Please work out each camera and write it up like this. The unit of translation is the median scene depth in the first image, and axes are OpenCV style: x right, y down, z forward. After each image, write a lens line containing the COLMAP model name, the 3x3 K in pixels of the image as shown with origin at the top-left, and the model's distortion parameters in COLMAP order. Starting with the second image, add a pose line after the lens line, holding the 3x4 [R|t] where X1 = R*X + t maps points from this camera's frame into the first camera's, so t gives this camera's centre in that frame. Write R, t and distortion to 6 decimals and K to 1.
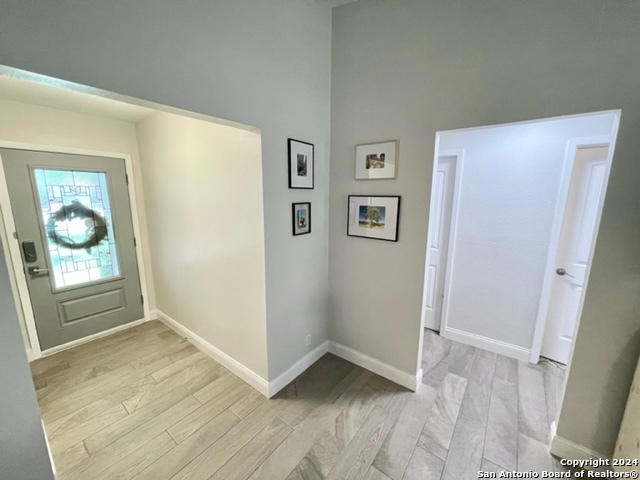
lens RADIAL K [[257.5, 0, 319.9], [0, 257.5, 239.7], [0, 0, 1]] dist [-0.002168, 0.001271]
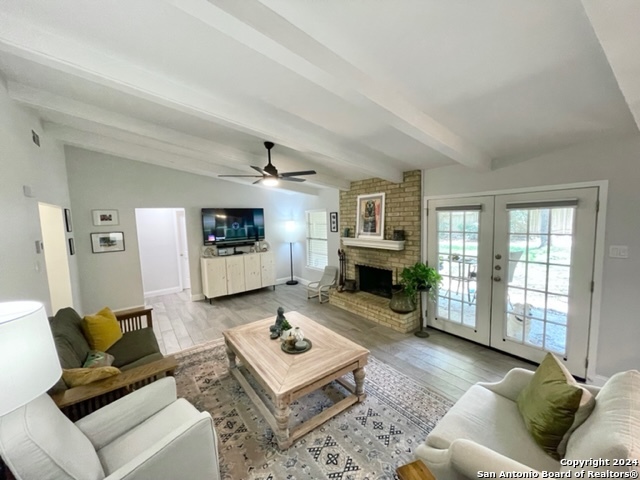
lens RADIAL K [[257.5, 0, 319.3], [0, 257.5, 241.3], [0, 0, 1]] dist [-0.002168, 0.001271]
pose [[0.283989, -0.102542, 0.953329, -1.287059], [0.205231, 0.977723, 0.044029, 0.167862], [-0.936606, 0.183149, 0.298707, -1.258778]]
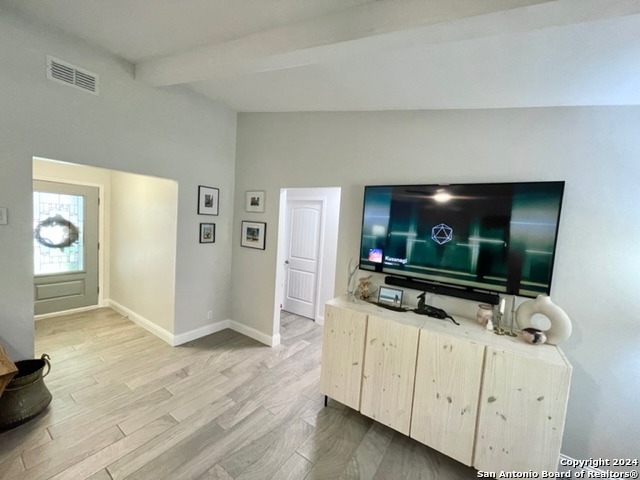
lens RADIAL K [[257.5, 0, 321.0], [0, 257.5, 240.3], [0, 0, 1]] dist [-0.002168, 0.001271]
pose [[0.996349, 0.054296, 0.065886, 0.487702], [-0.046711, 0.992649, -0.111652, 0.100107], [-0.071464, 0.108167, 0.991561, -0.589431]]
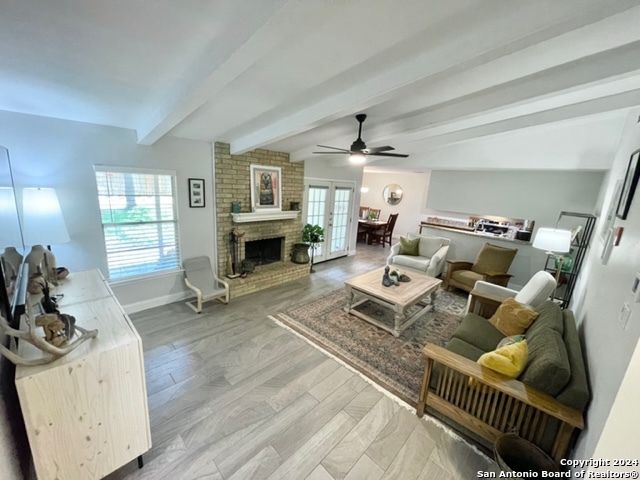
lens RADIAL K [[257.5, 0, 324.8], [0, 257.5, 243.8], [0, 0, 1]] dist [-0.002168, 0.001271]
pose [[-0.992411, -0.095140, 0.077905, 0.083894], [-0.055586, 0.912211, 0.405933, -0.292072], [-0.109686, 0.398522, -0.910576, 0.835022]]
